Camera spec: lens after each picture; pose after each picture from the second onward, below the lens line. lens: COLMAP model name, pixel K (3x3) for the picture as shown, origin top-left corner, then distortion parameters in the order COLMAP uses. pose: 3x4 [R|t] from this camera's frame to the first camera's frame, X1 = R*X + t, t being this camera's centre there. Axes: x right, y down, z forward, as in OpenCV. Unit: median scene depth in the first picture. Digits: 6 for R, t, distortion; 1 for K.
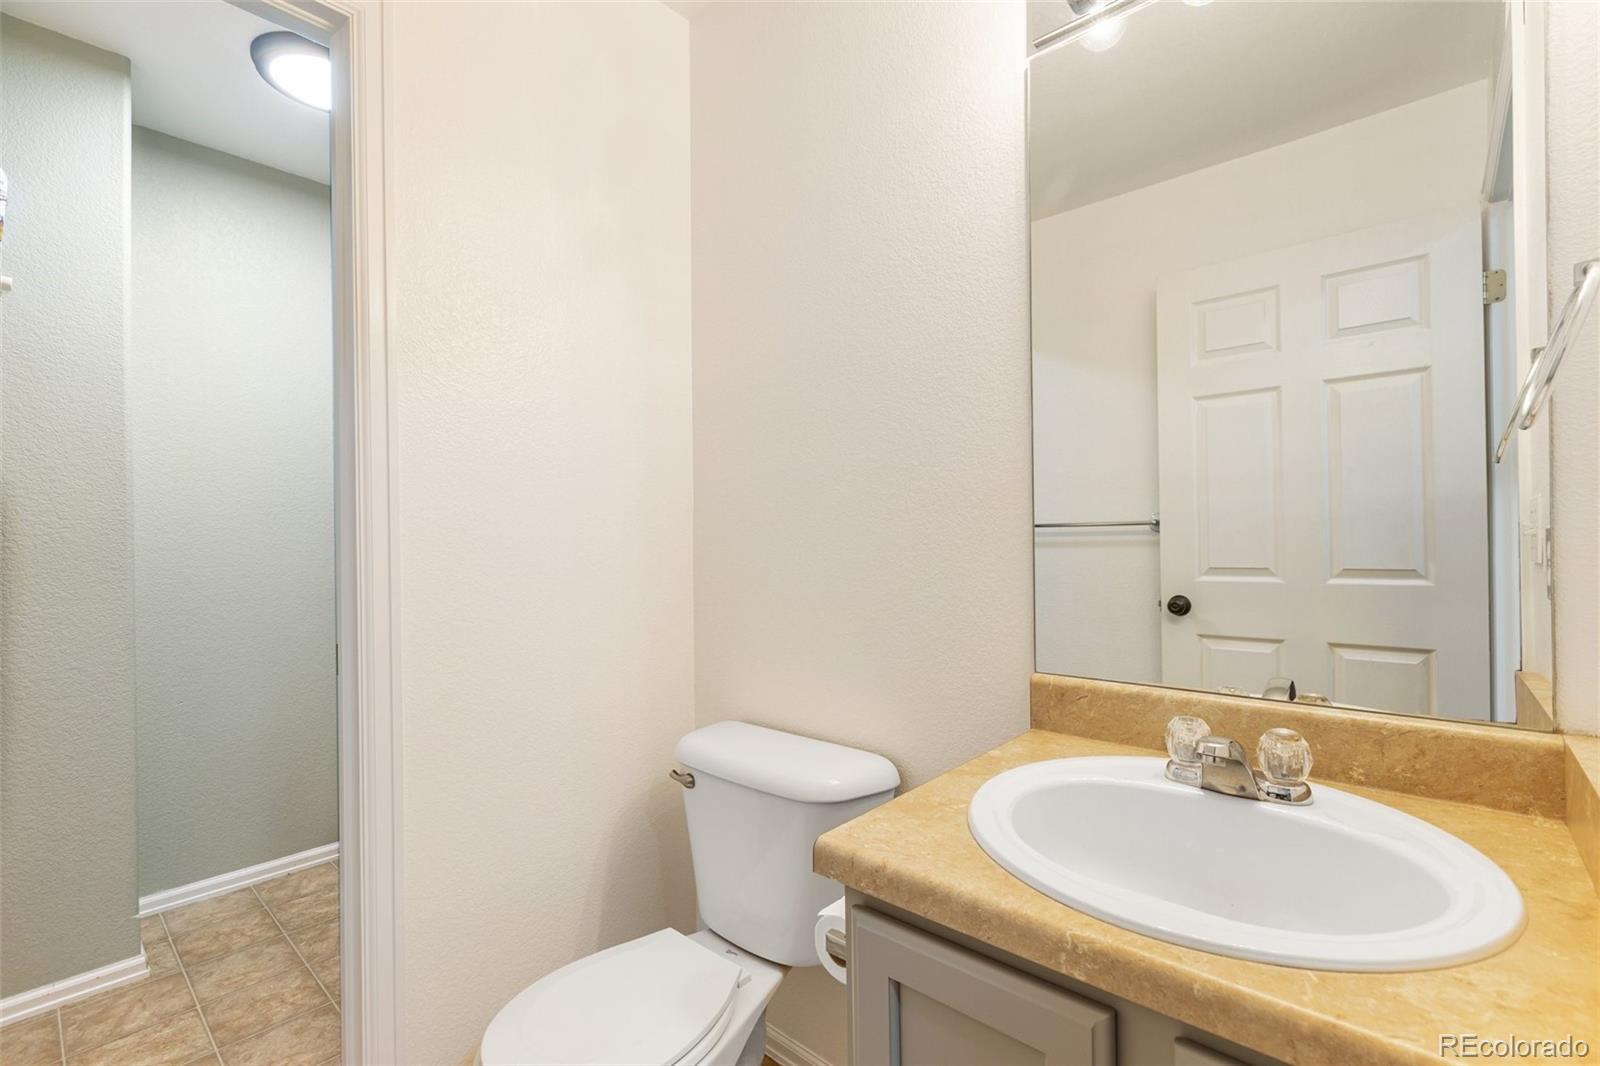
lens RADIAL K [[723.1, 0, 842.4], [0, 723.1, 526.1], [0, 0, 1]] dist [-0.000178, -0.000174]
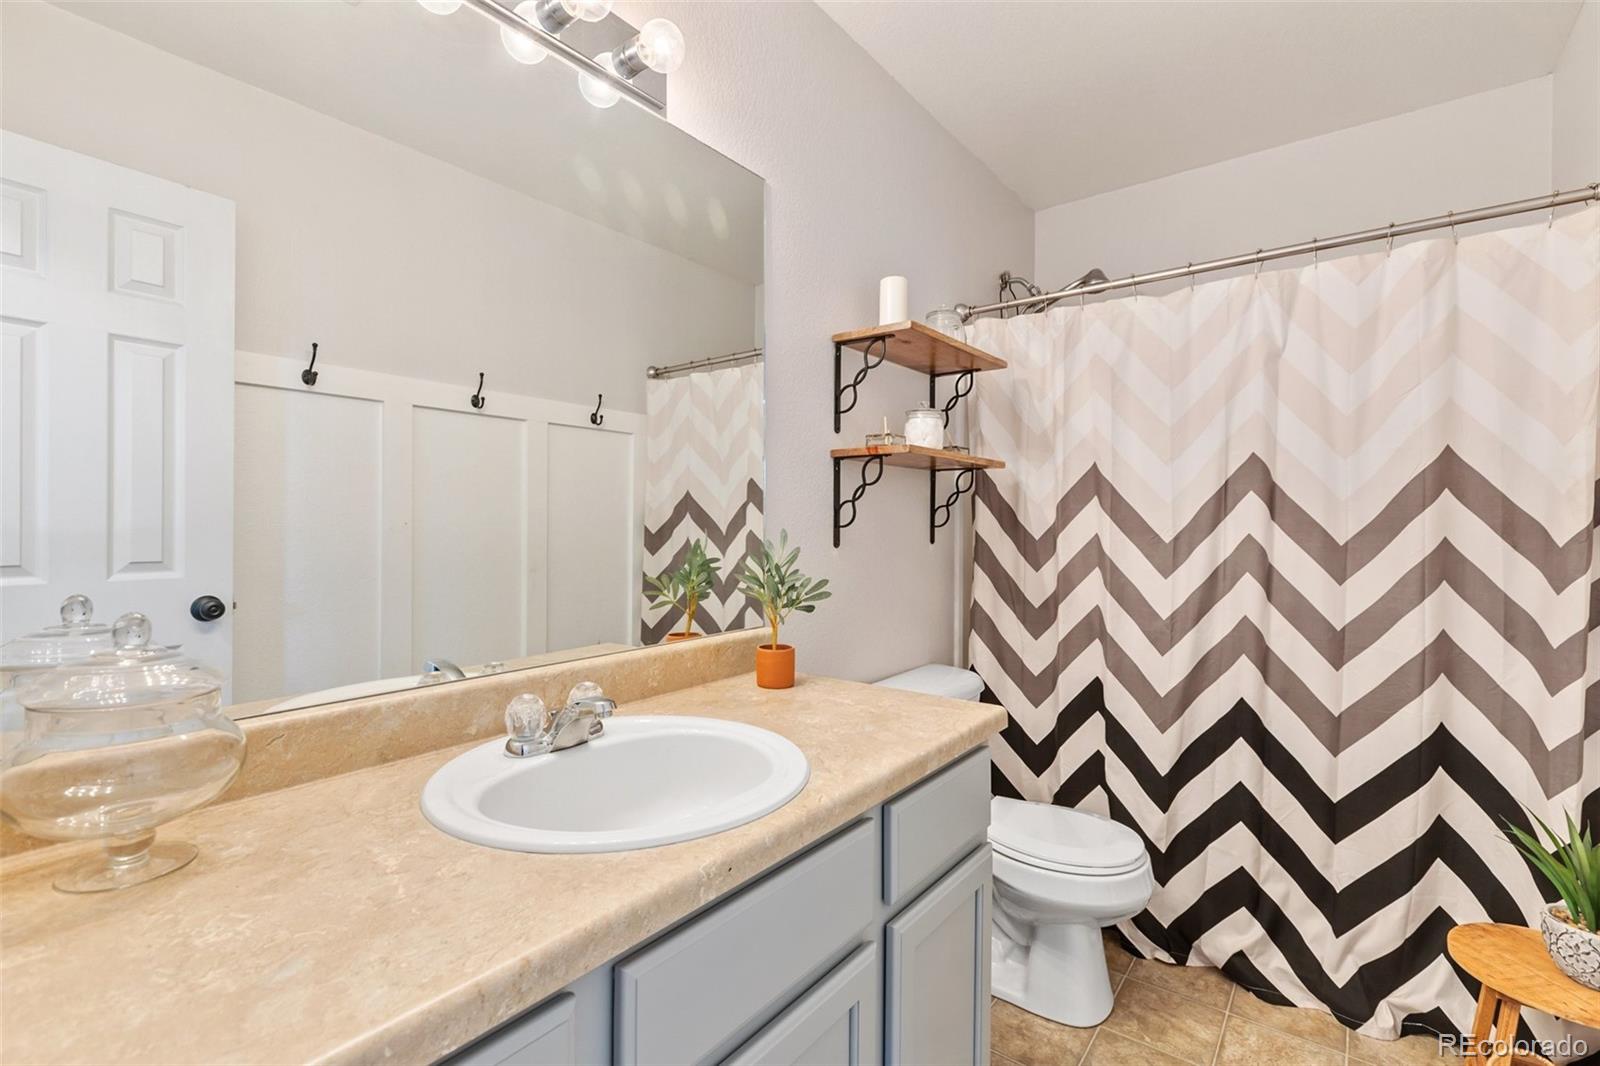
lens RADIAL K [[723.1, 0, 842.4], [0, 723.1, 526.1], [0, 0, 1]] dist [-0.000178, -0.000174]
pose [[-0.096248, -0.002991, 0.995353, -0.646797], [-0.015290, 0.999882, 0.001526, 0.007880], [-0.995240, -0.015072, -0.096283, 0.667822]]
